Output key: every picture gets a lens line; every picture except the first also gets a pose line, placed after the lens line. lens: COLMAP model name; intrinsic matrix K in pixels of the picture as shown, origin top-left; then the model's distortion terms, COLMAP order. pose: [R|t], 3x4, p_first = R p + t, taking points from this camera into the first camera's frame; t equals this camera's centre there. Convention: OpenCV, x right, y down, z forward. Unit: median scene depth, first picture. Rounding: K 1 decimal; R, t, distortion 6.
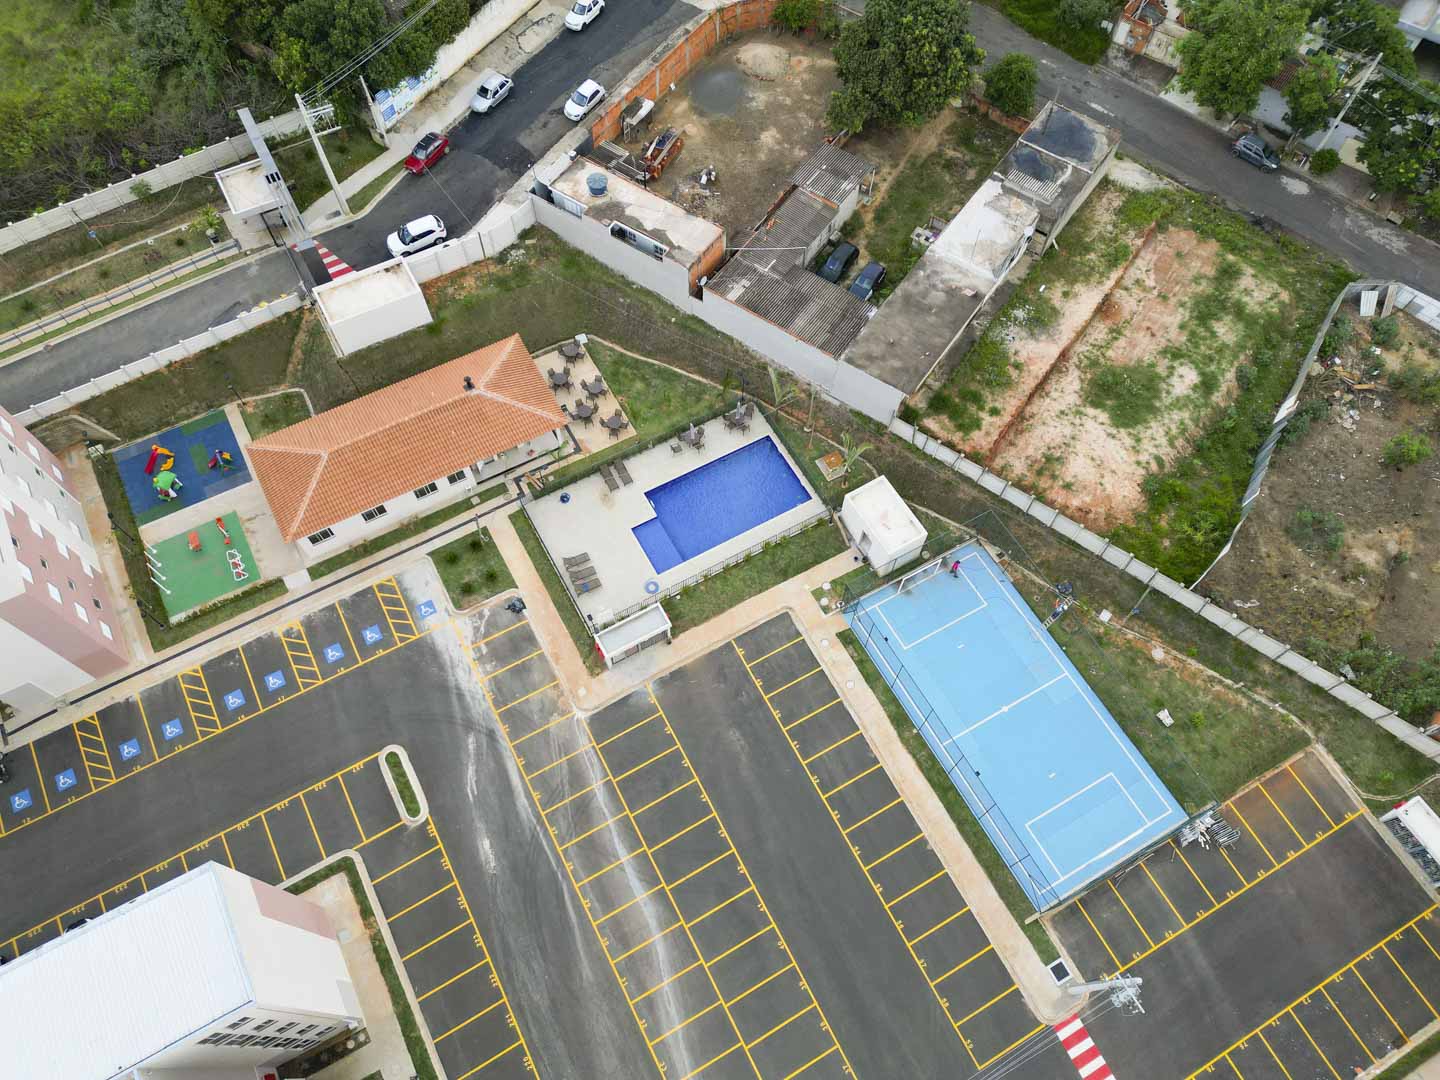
lens RADIAL K [[1007.7, 0, 729.0], [0, 1007.7, 544.1], [0, 0, 1]] dist [0.059112, -0.048508]
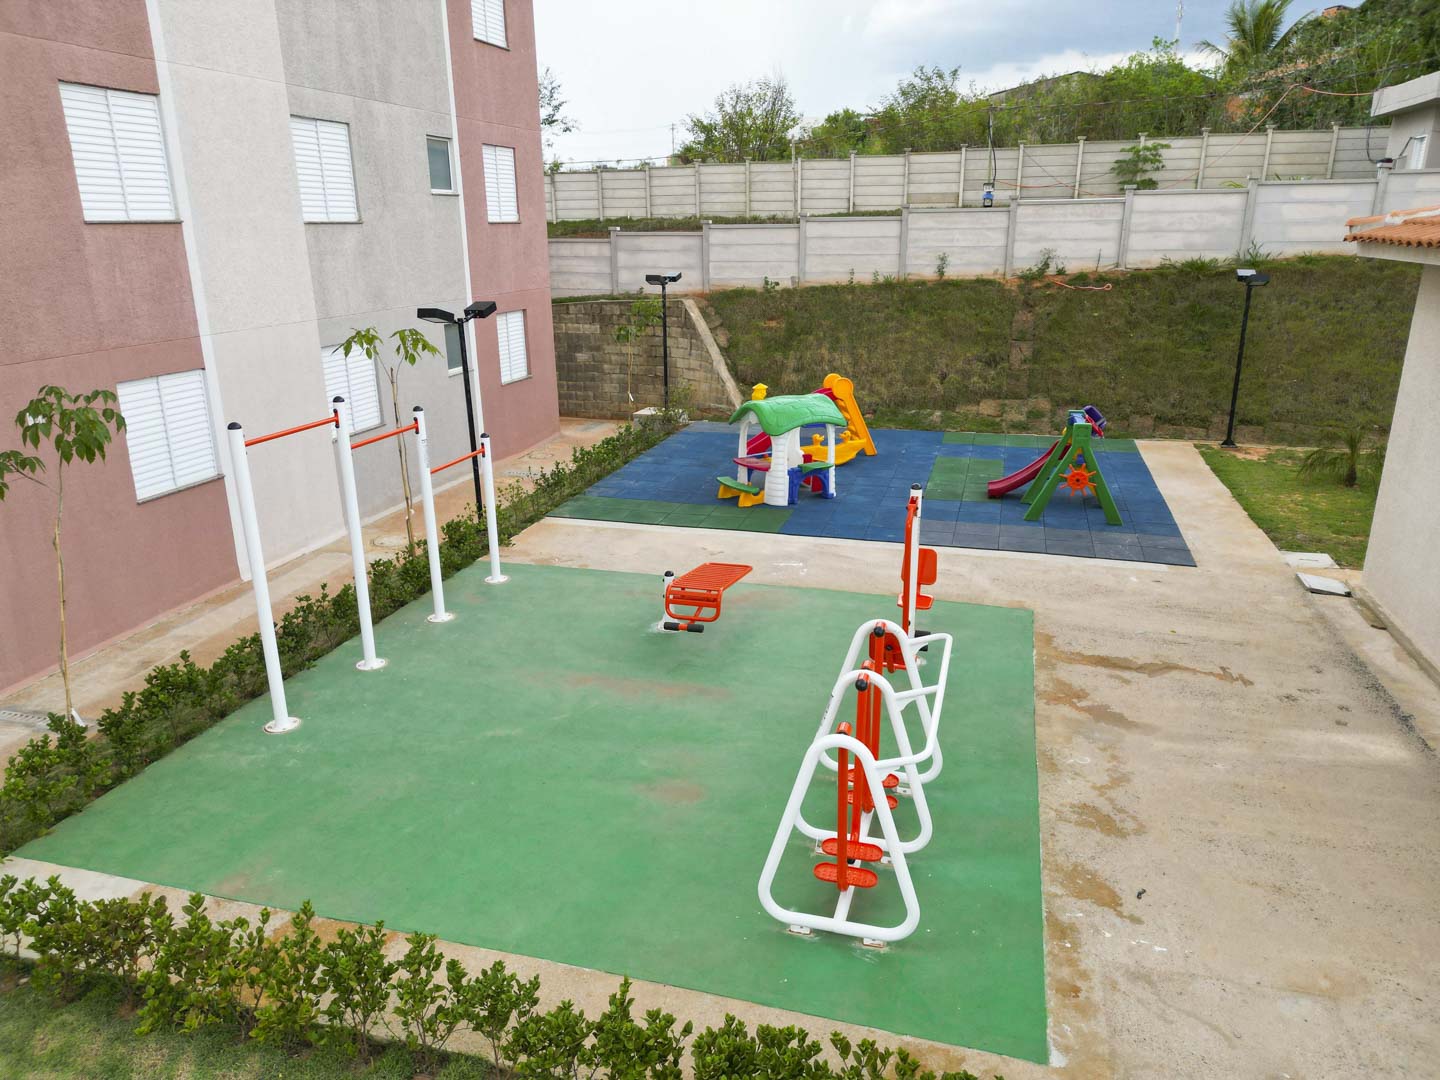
lens RADIAL K [[1007.7, 0, 719.7], [0, 1007.7, 545.6], [0, 0, 1]] dist [0.059112, -0.048508]
pose [[0.712506, 0.201835, -0.672010, -0.444708], [-0.619035, 0.631727, -0.466602, 0.058172], [0.330350, 0.748454, 0.575052, 0.944950]]
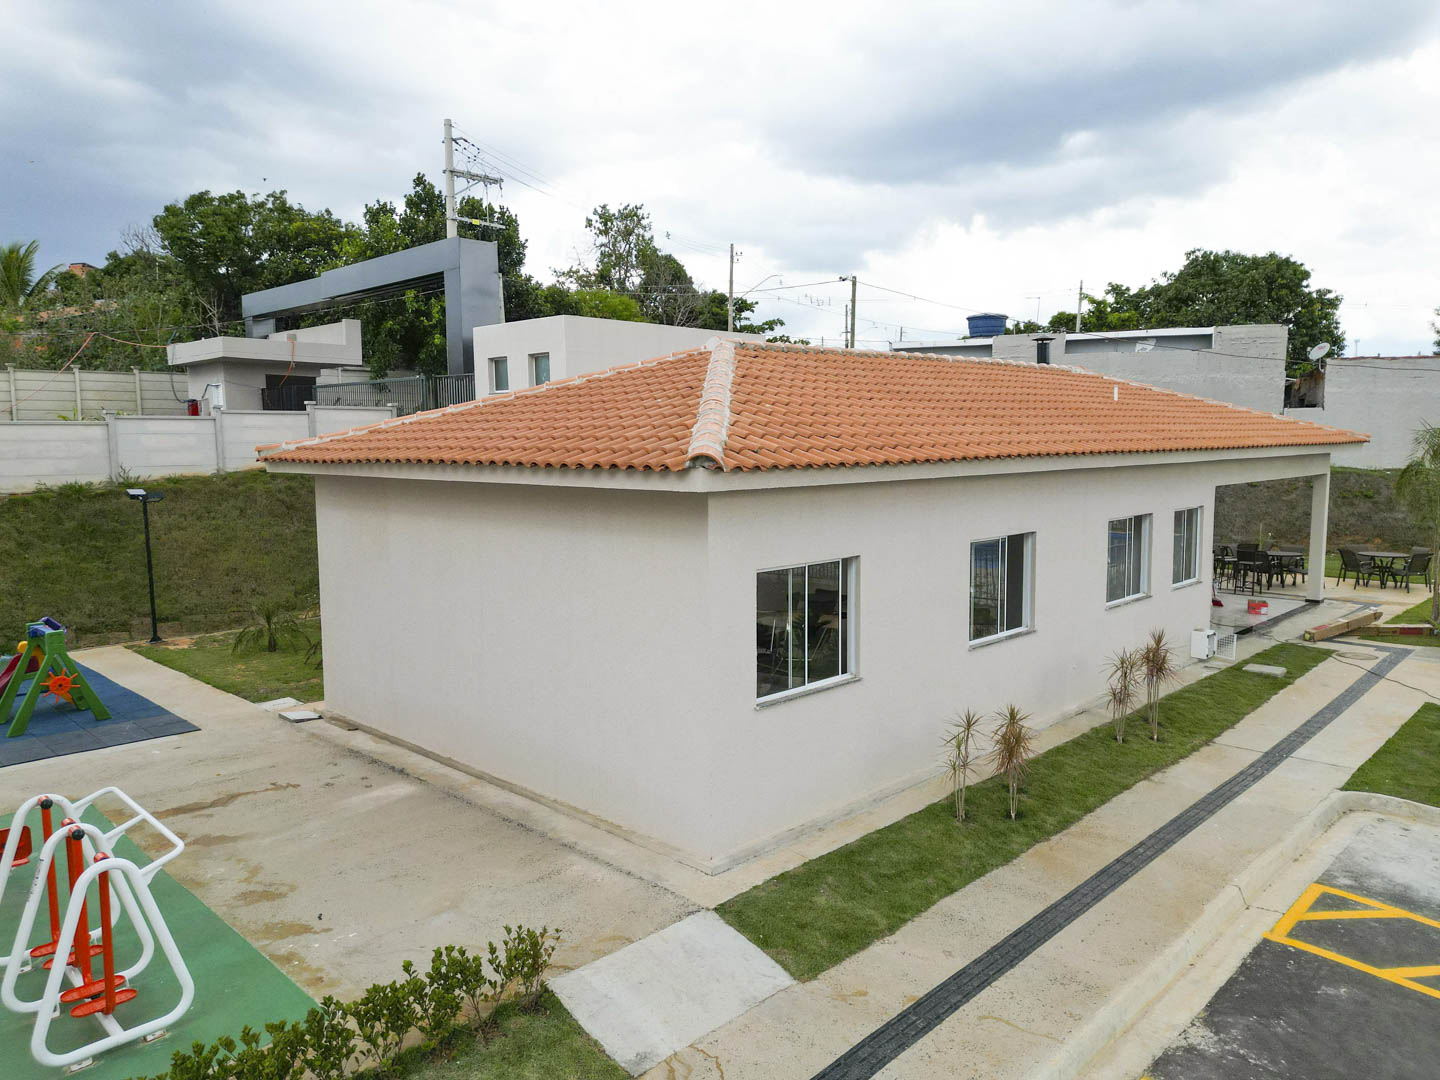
lens RADIAL K [[1007.7, 0, 722.9], [0, 1007.7, 532.8], [0, 0, 1]] dist [0.059112, -0.048508]
pose [[0.959317, -0.043744, 0.278921, -0.458541], [0.258986, 0.529696, -0.807681, 0.100336], [-0.112412, 0.847059, 0.519475, 0.923495]]
